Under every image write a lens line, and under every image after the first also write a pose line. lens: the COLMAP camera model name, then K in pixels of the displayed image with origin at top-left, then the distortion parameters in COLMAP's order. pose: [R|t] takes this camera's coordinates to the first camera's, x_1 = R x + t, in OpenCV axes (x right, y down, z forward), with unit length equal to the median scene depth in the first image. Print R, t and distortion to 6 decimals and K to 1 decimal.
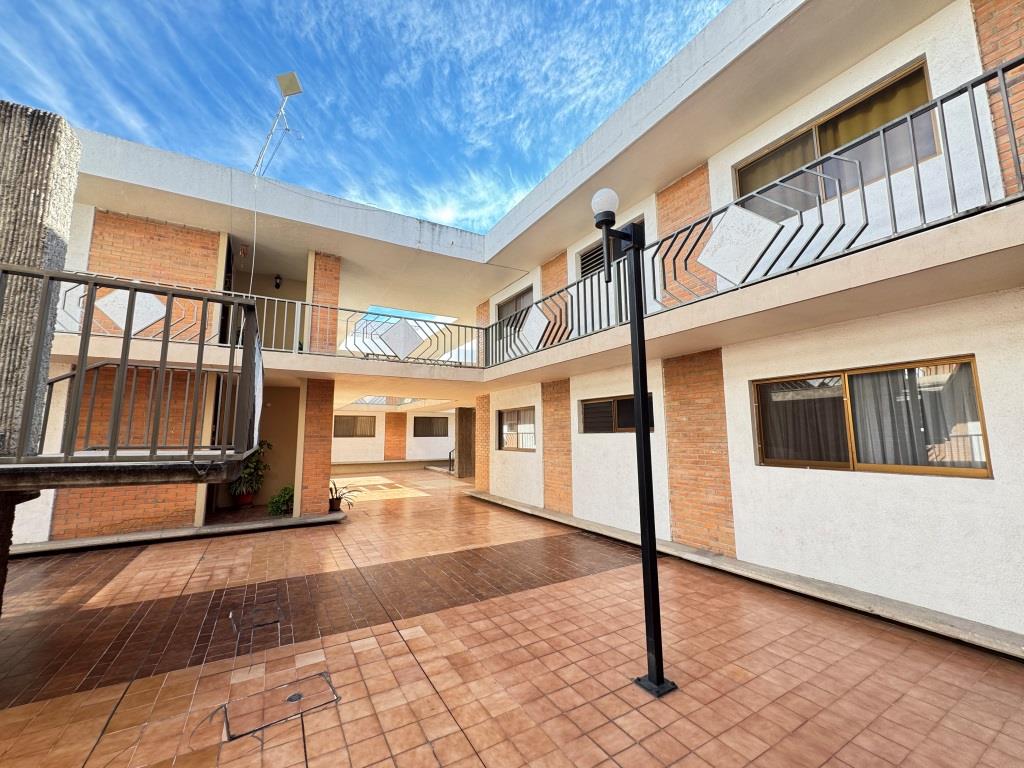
lens RADIAL K [[404.2, 0, 514.1], [0, 404.2, 376.9], [0, 0, 1]] dist [-0.002337, -0.000334]
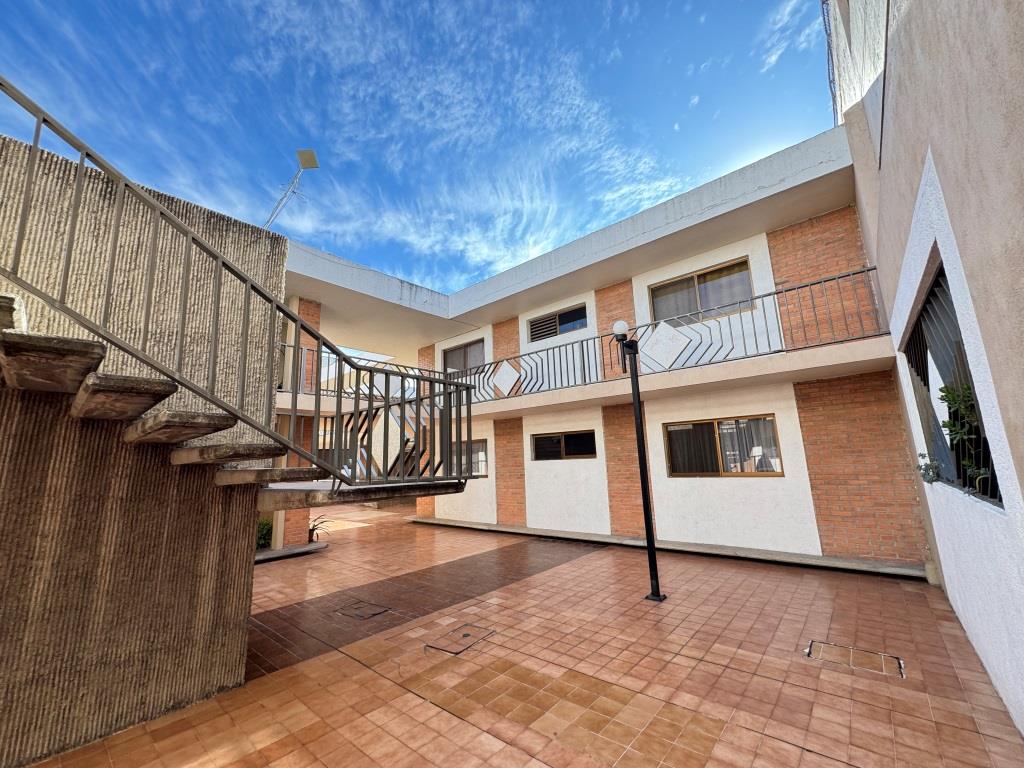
lens RADIAL K [[409.5, 0, 512.5], [0, 409.5, 383.4], [0, 0, 1]] dist [0.001298, -0.000862]
pose [[0.945349, 0.034124, 0.324271, -0.557788], [-0.017694, 0.998412, -0.053483, -0.057316], [-0.325581, 0.044823, 0.944451, -0.361143]]
